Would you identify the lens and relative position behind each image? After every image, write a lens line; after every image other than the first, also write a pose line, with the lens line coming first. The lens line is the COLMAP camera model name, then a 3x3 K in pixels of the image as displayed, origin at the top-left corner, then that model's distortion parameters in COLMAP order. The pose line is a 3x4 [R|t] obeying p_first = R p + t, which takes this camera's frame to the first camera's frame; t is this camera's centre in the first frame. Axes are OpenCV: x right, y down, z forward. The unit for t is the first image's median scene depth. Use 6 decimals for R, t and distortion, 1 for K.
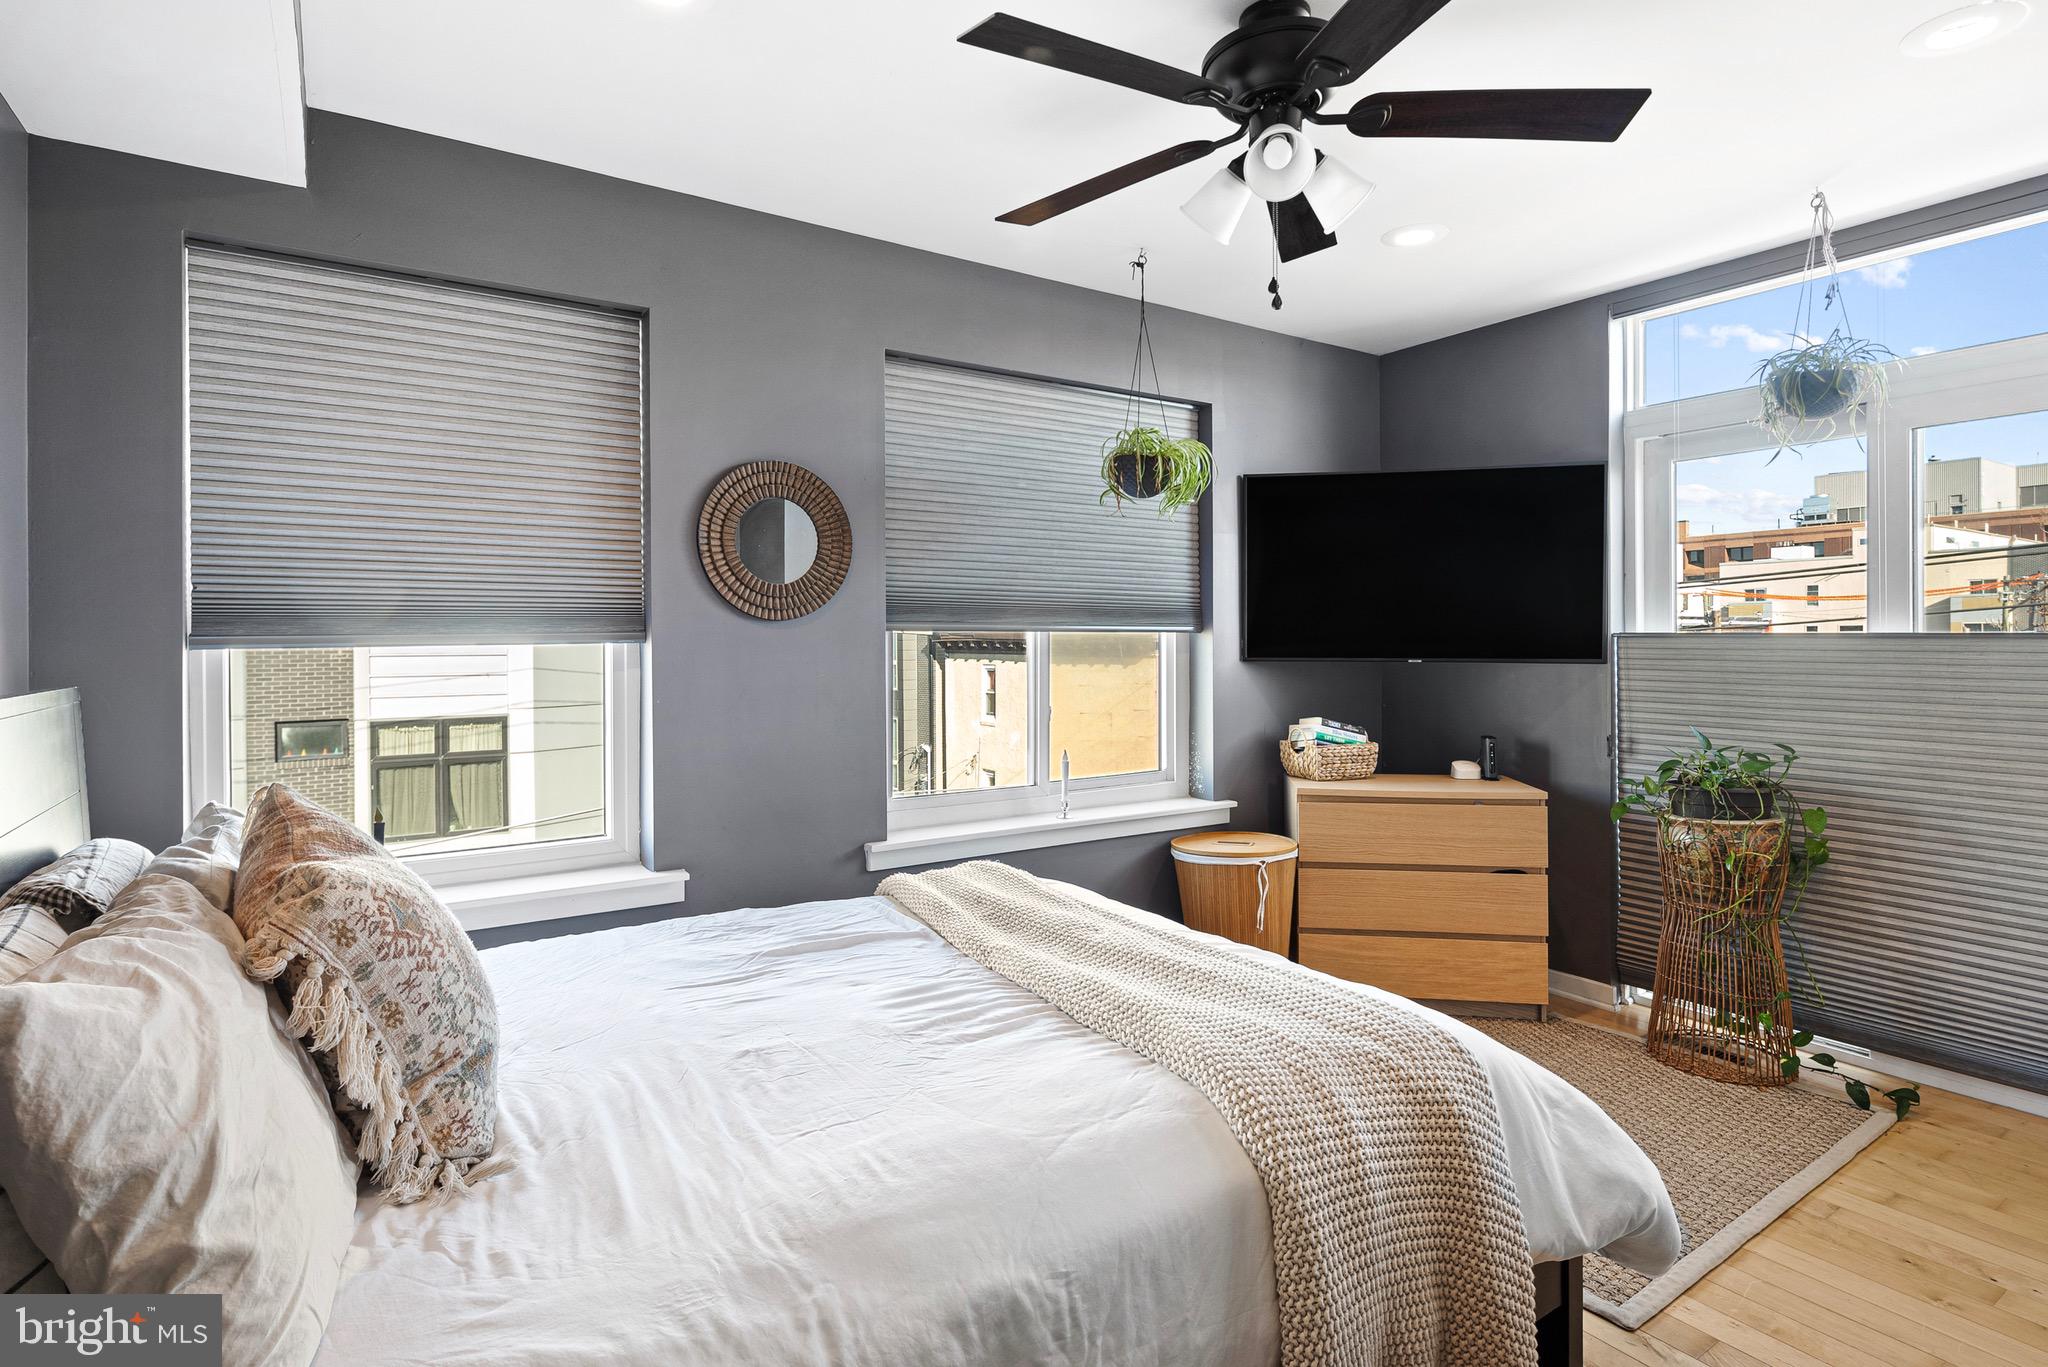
lens RADIAL K [[1015.7, 0, 1023.3], [0, 1015.7, 649.2], [0, 0, 1]] dist [0.002552, 0.000156]
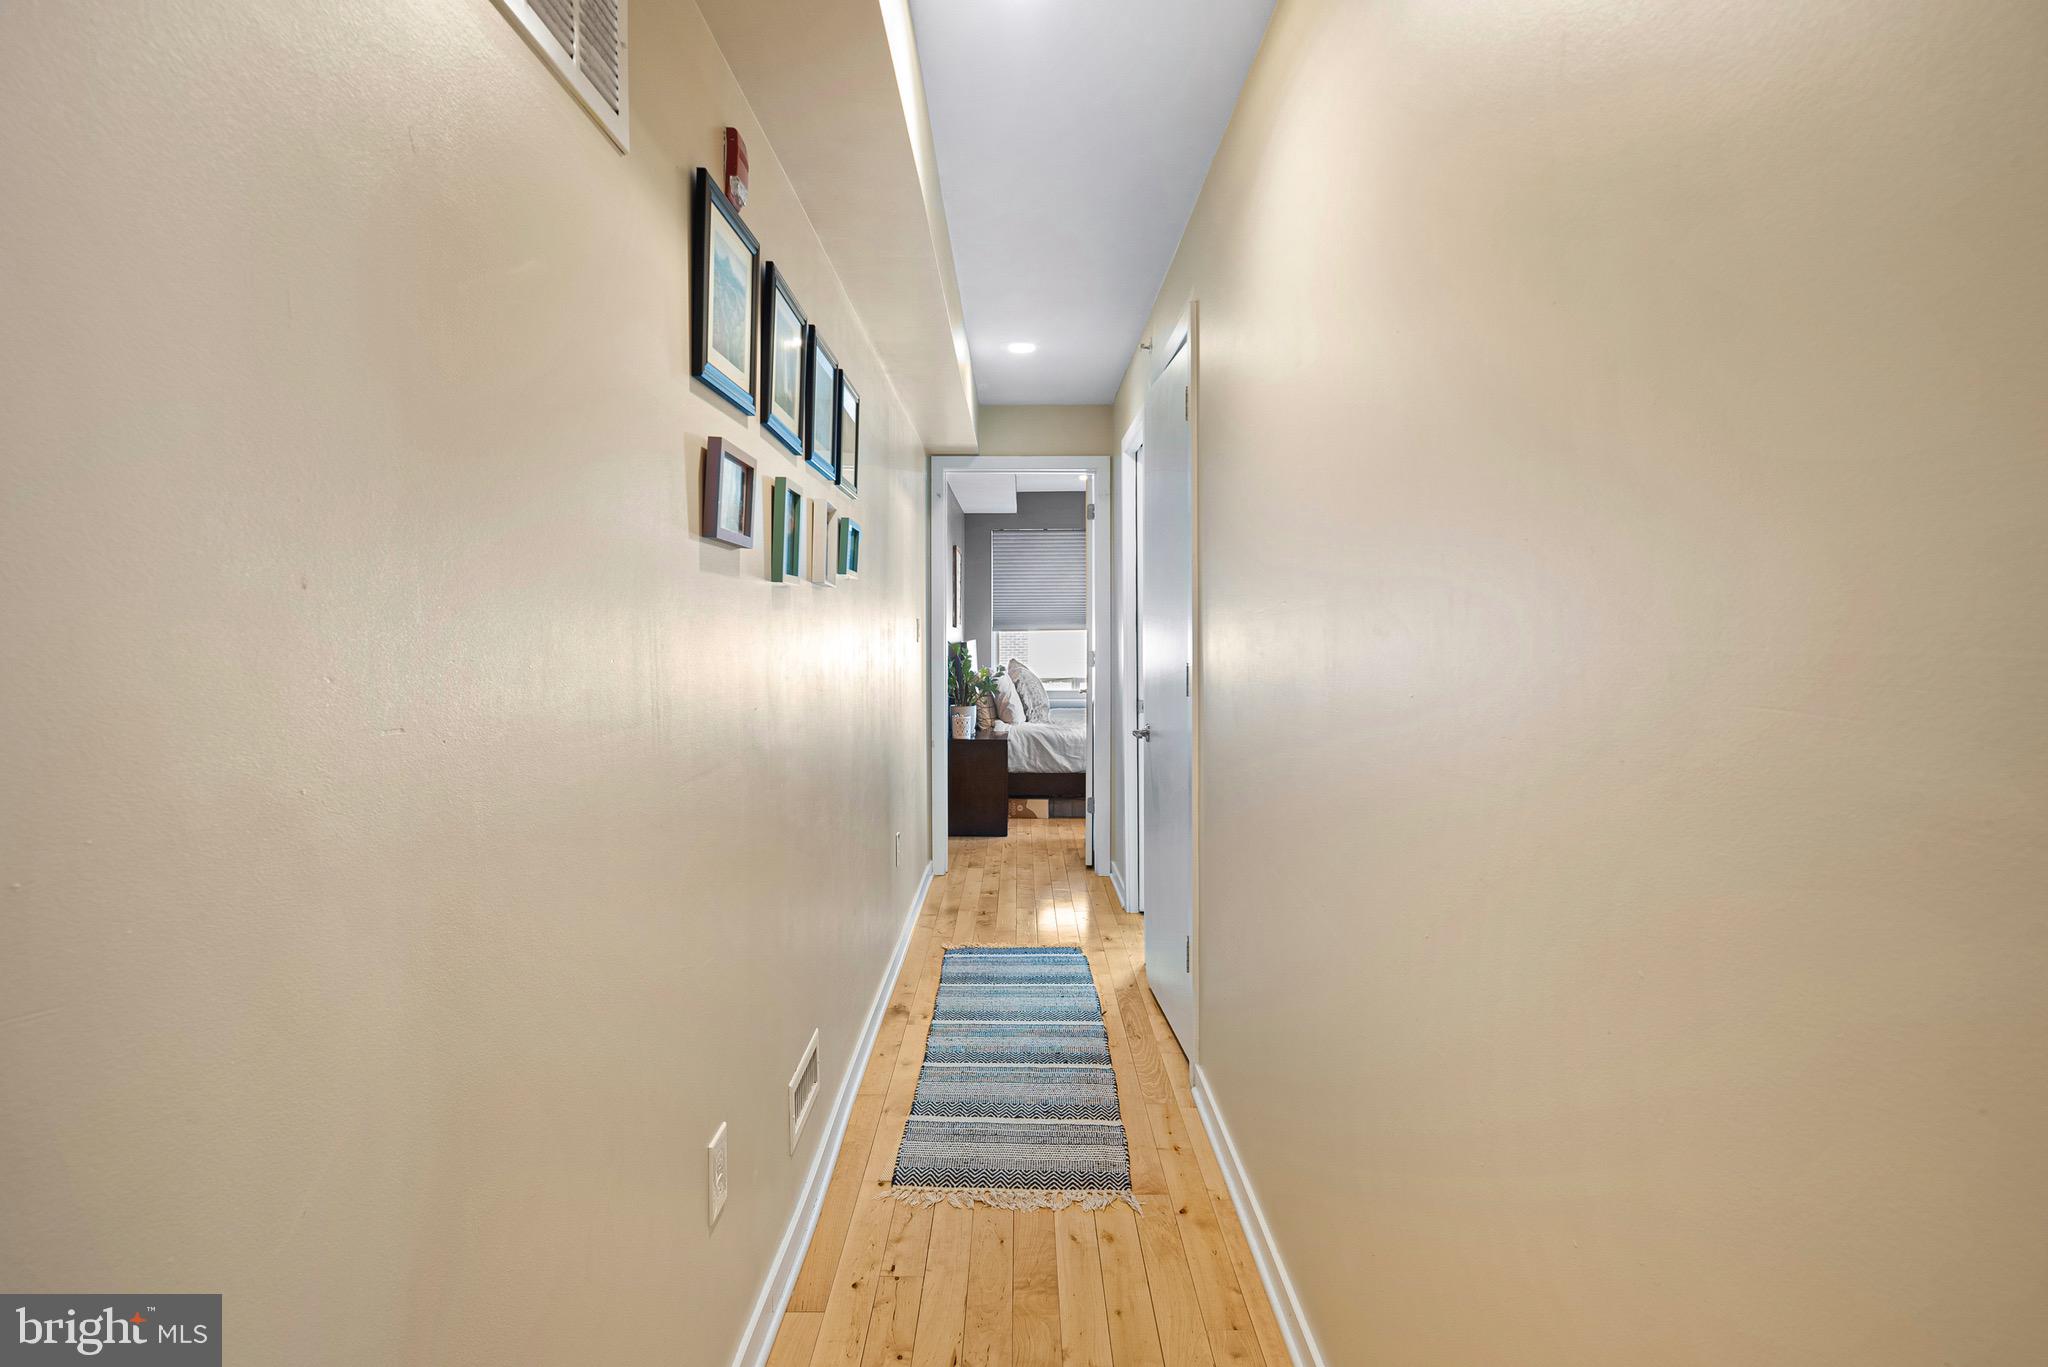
lens RADIAL K [[1015.7, 0, 1023.3], [0, 1015.7, 649.2], [0, 0, 1]] dist [0.002552, 0.000156]
pose [[0.832403, 0.014849, -0.553971, 1.555747], [-0.001078, 0.999682, 0.025177, -0.024094], [0.554169, -0.020360, 0.832155, -2.345790]]
